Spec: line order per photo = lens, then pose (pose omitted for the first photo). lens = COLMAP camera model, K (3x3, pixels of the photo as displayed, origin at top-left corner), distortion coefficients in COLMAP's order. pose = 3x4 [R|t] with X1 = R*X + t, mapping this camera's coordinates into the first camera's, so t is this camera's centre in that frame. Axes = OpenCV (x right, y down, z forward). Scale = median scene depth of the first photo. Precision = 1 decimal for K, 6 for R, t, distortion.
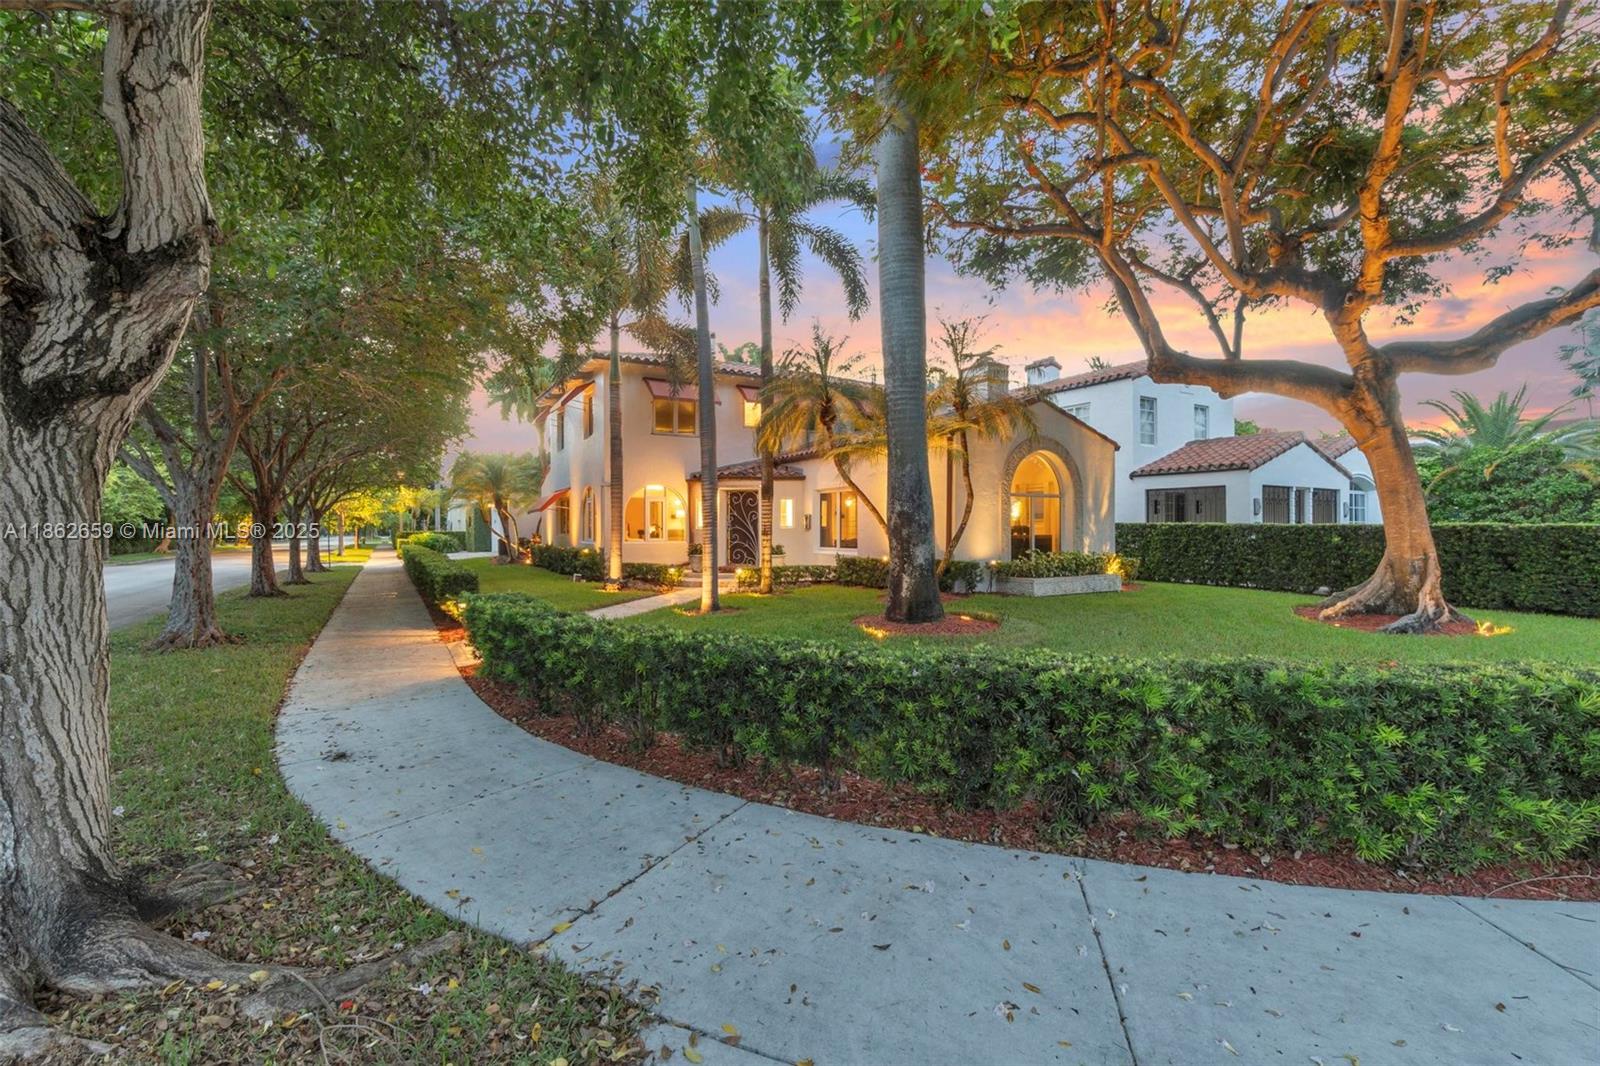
lens RADIAL K [[696.6, 0, 800.0], [0, 696.6, 533.0], [0, 0, 1]] dist [0.000391, 0.000163]
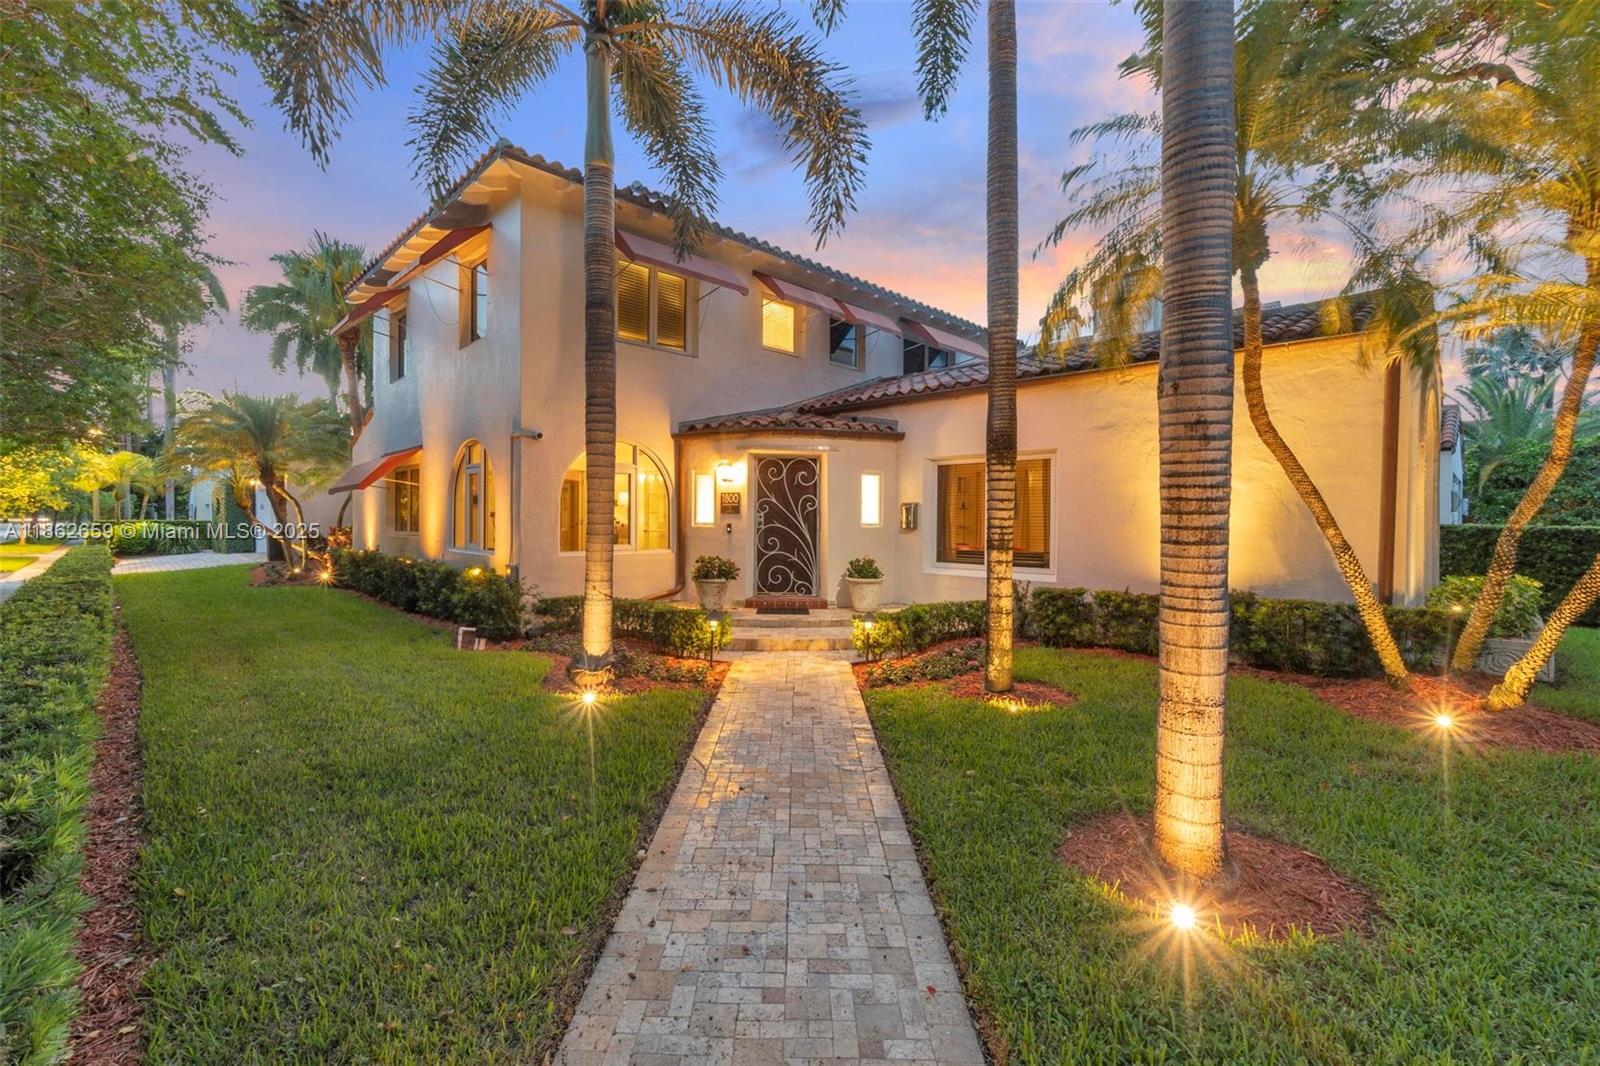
lens RADIAL K [[696.6, 0, 800.0], [0, 696.6, 533.0], [0, 0, 1]] dist [0.000391, 0.000163]
pose [[0.970857, 0.004560, 0.239616, -0.189847], [-0.007890, 0.999885, 0.012941, -0.008362], [-0.239529, -0.014455, 0.970782, 0.445062]]
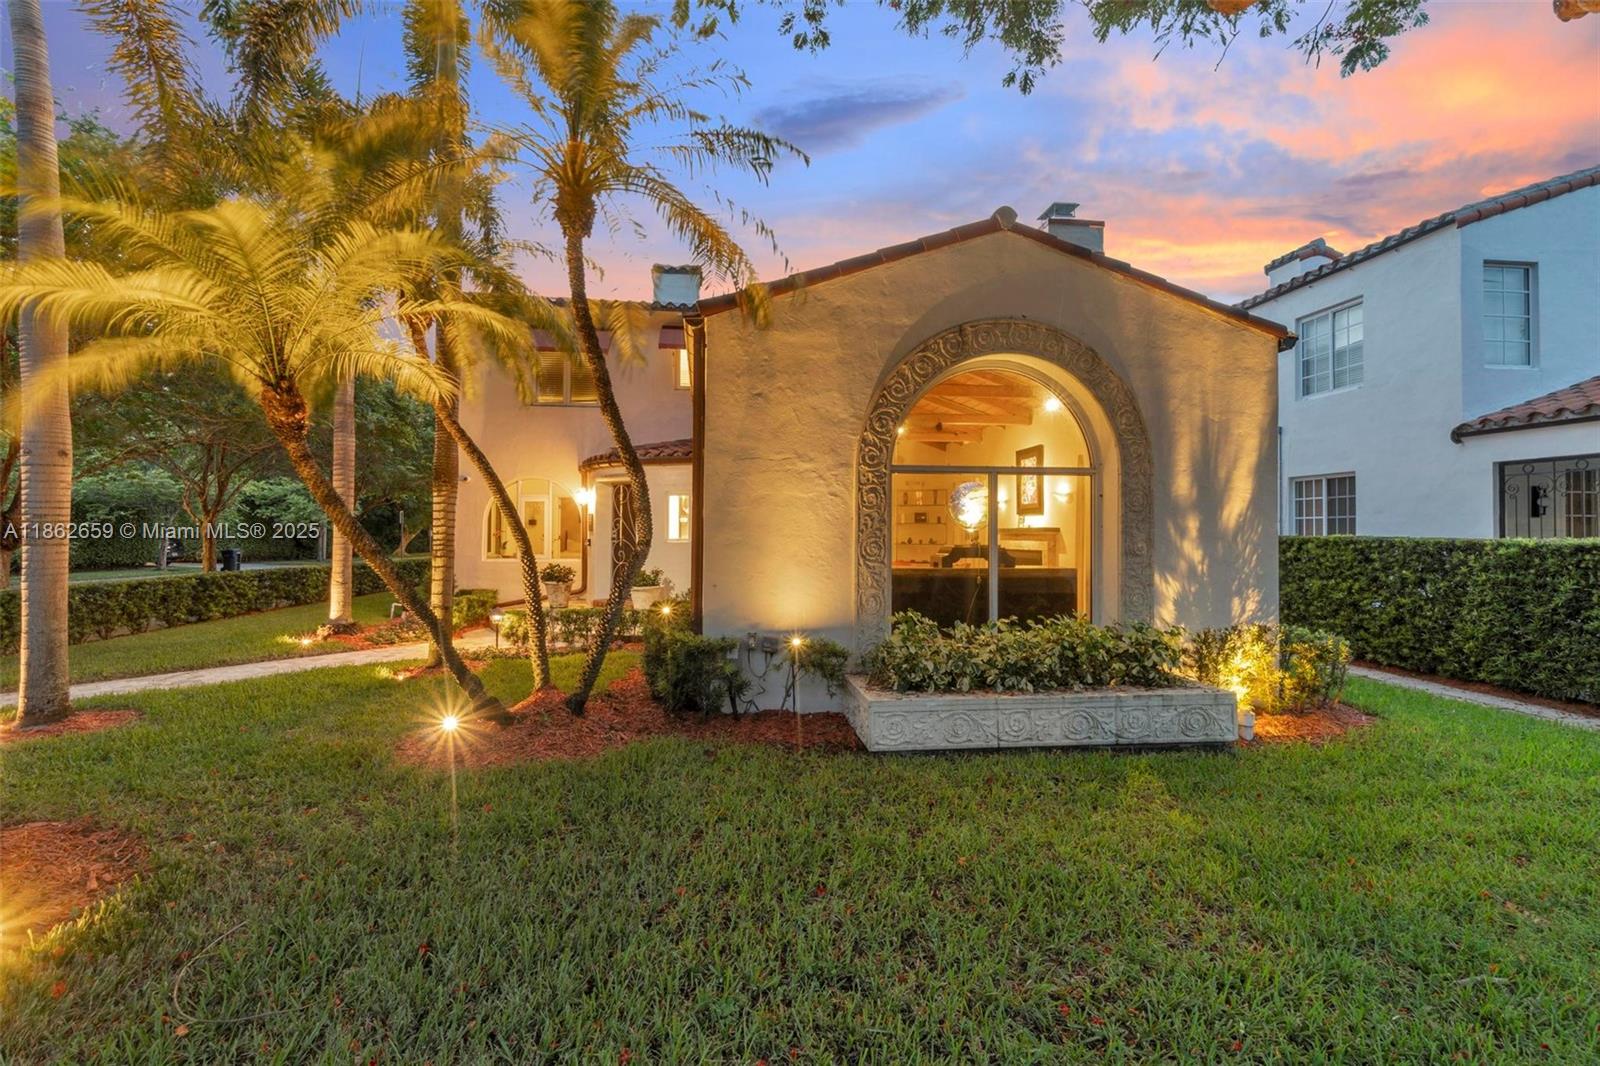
lens RADIAL K [[656.7, 0, 800.0], [0, 656.7, 533.0], [0, 0, 1]] dist [-0.000130, -0.000001]
pose [[0.896375, 0.013126, -0.443102, 0.291141], [-0.014661, 0.999893, -0.000039, -0.011455], [0.443054, 0.006531, 0.896471, 0.437504]]
